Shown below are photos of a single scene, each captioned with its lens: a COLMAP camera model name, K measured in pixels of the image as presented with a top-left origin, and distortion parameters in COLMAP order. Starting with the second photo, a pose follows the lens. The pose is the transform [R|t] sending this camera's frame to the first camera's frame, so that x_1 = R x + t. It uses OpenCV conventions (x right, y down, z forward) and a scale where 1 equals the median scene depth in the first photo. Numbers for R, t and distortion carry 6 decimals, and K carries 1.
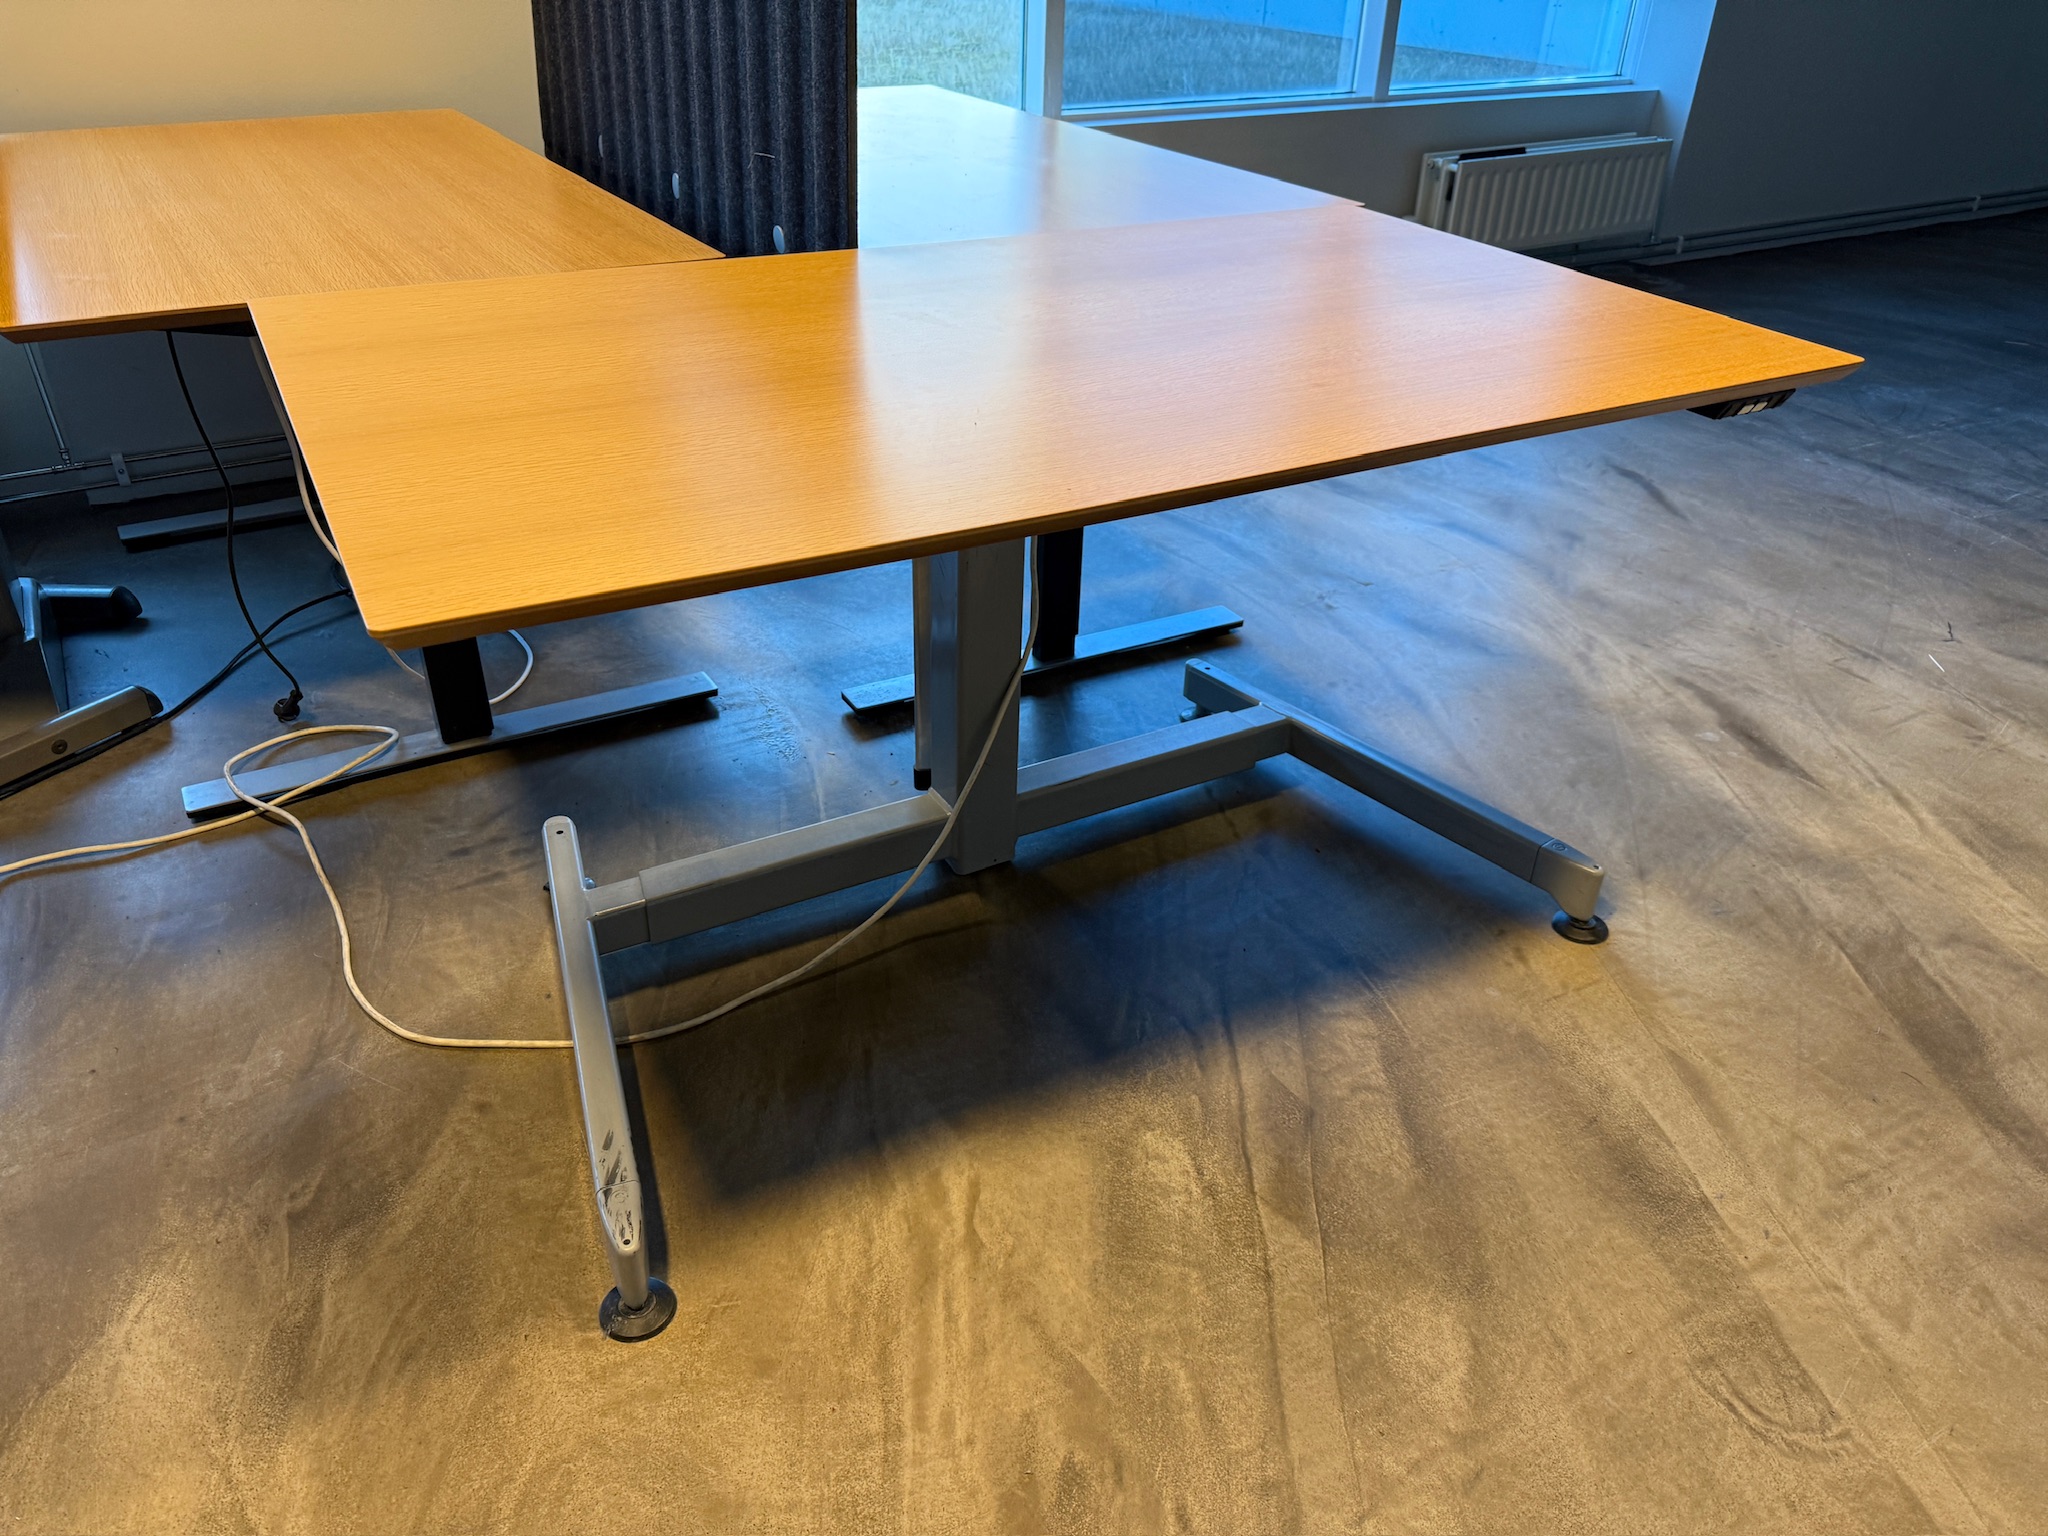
lens RADIAL K [[1497.3, 0, 978.5], [0, 1497.3, 763.1], [0, 0, 1]] dist [0.019397, -0.027219]
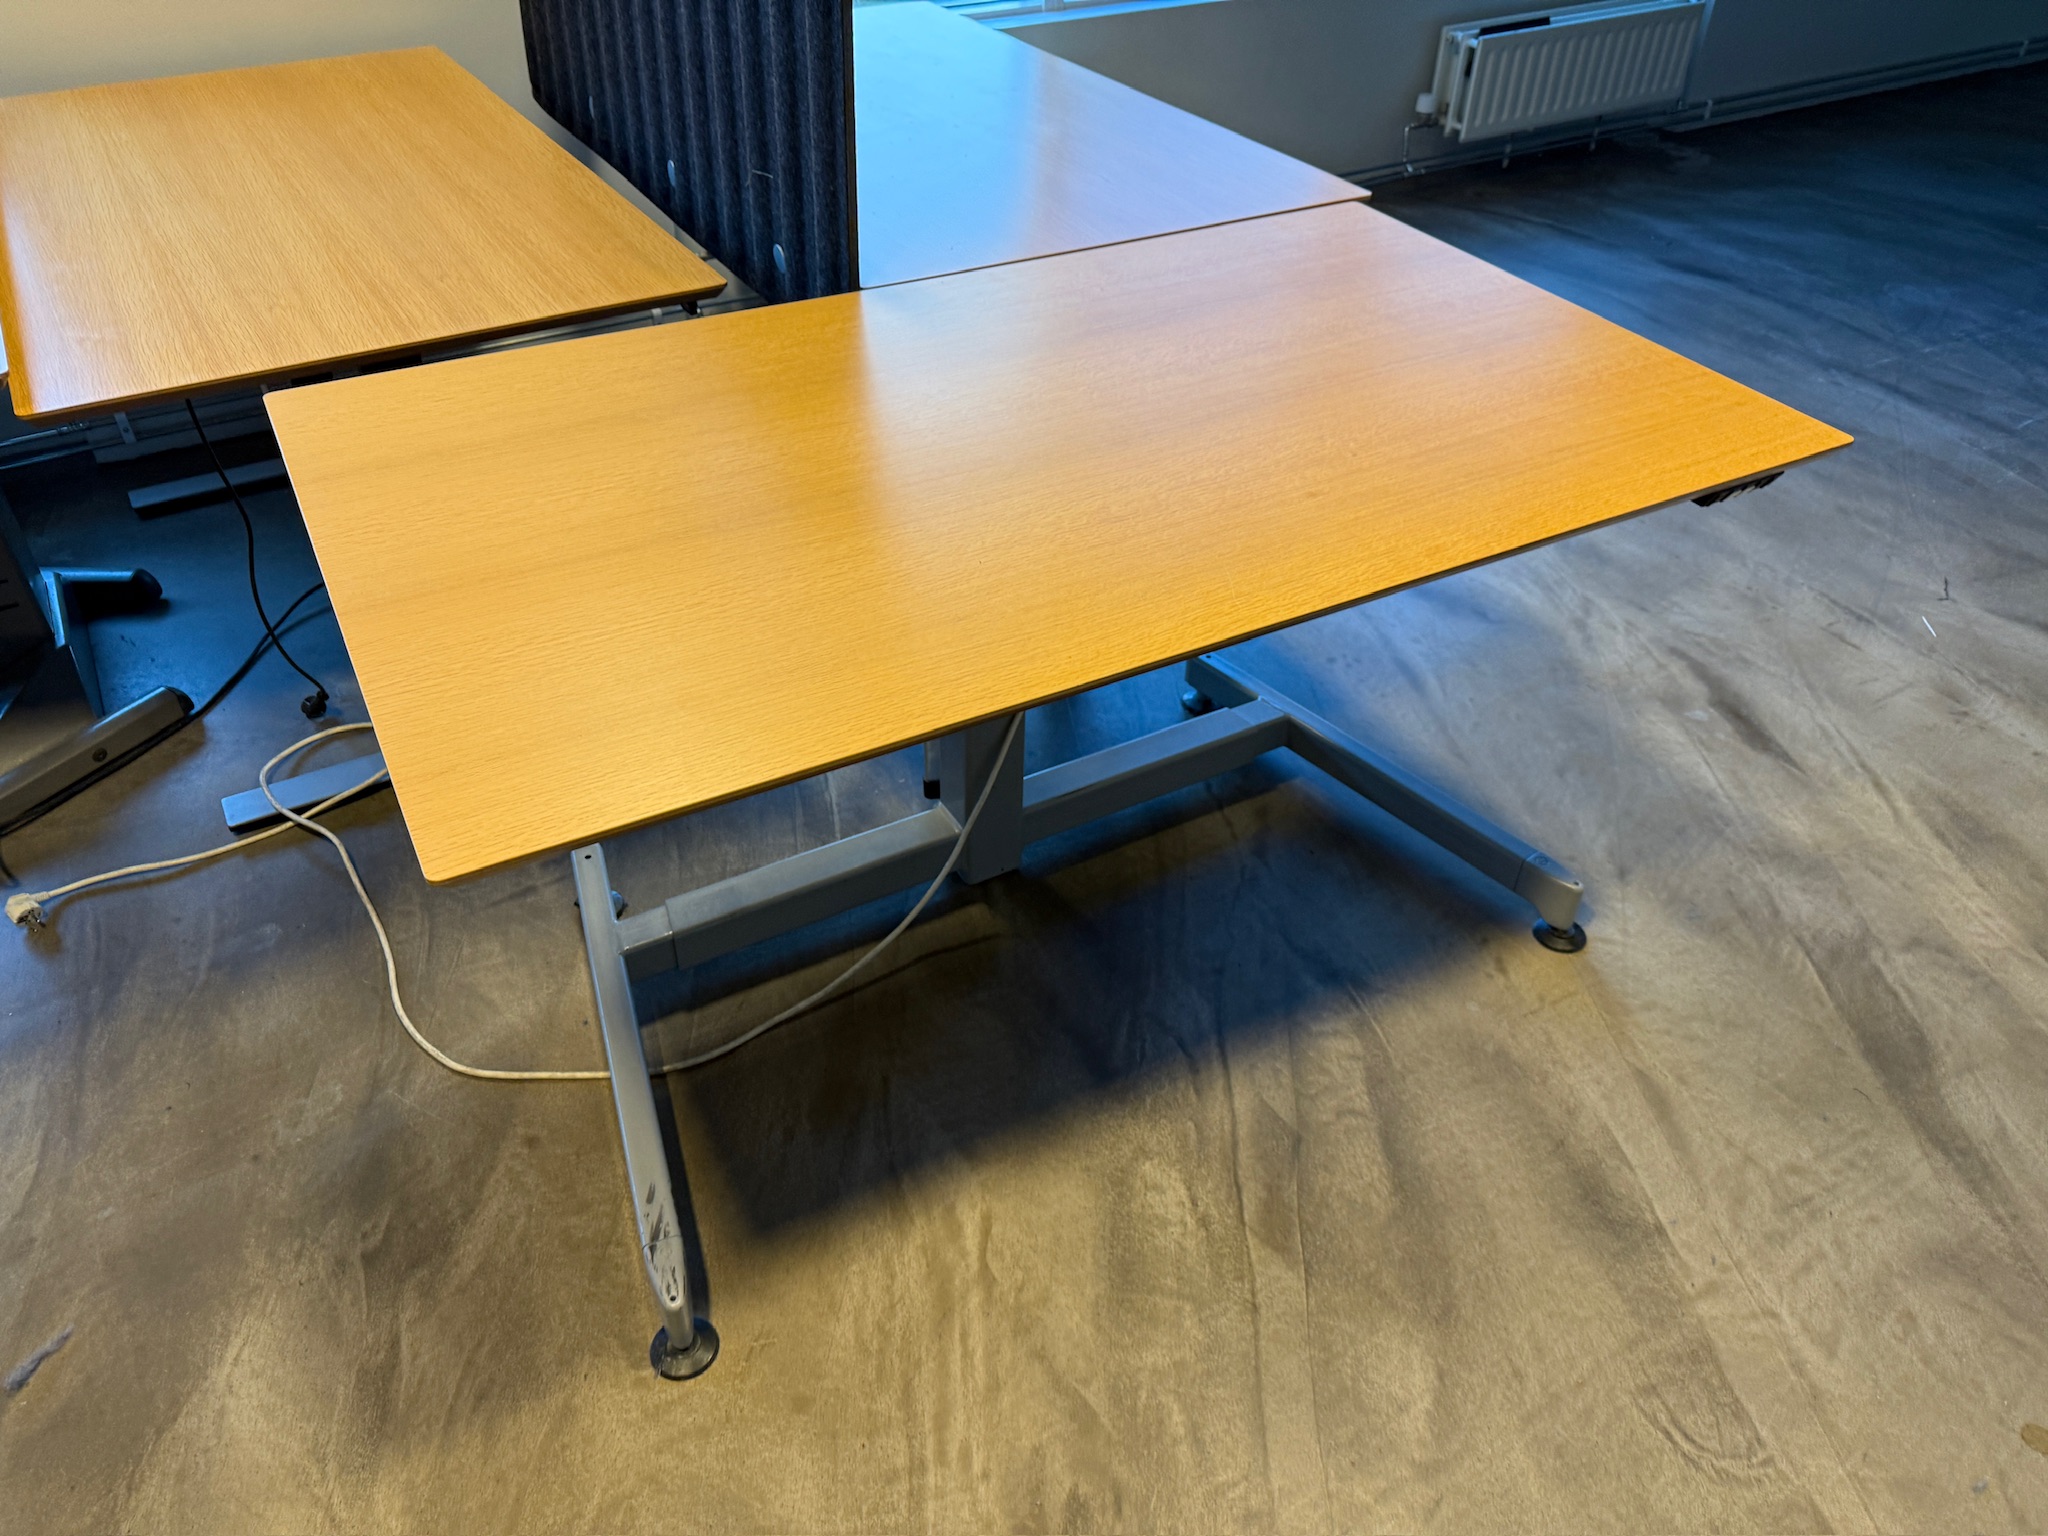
lens RADIAL K [[1504.0, 0, 973.7], [0, 1504.0, 768.0], [0, 0, 1]] dist [0.019728, -0.030314]
pose [[0.999900, -0.011401, -0.008416, 0.000630], [0.012371, 0.991964, 0.125915, -0.169832], [0.006913, -0.126007, 0.992005, -0.041599]]
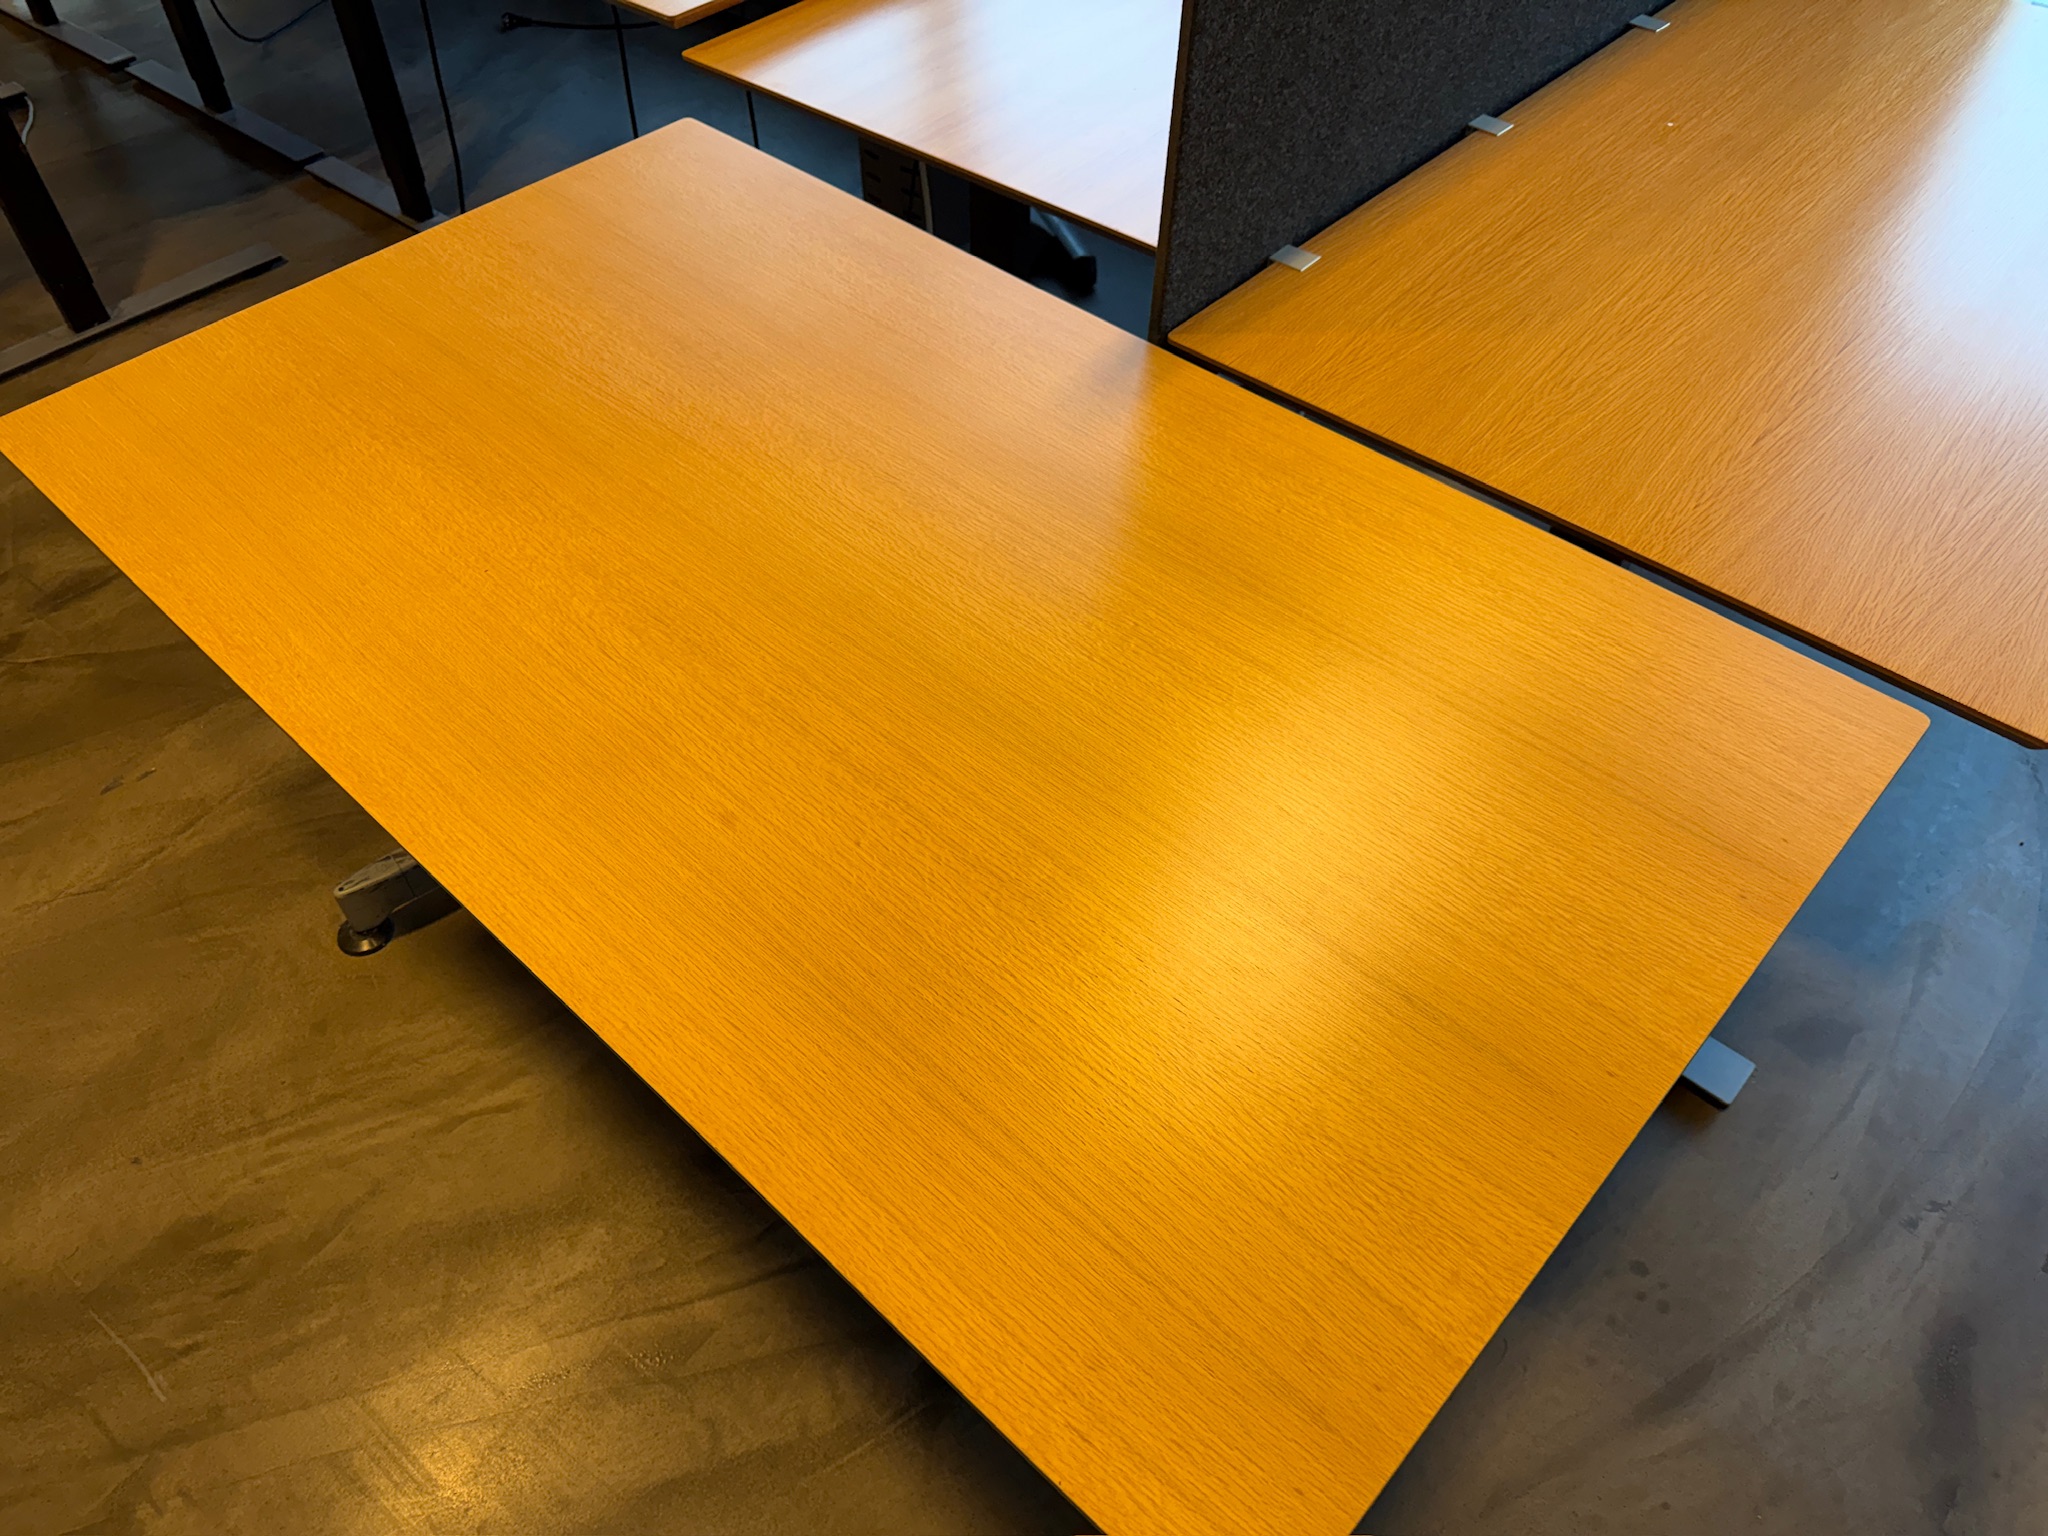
lens RADIAL K [[1415.5, 0, 993.0], [0, 1415.5, 767.3], [0, 0, 1]] dist [-0.003076, -0.007578]
pose [[0.323170, 0.692412, -0.645079, 0.589033], [-0.470048, 0.709071, 0.525616, -0.593598], [0.821350, 0.133355, 0.554617, 0.627115]]
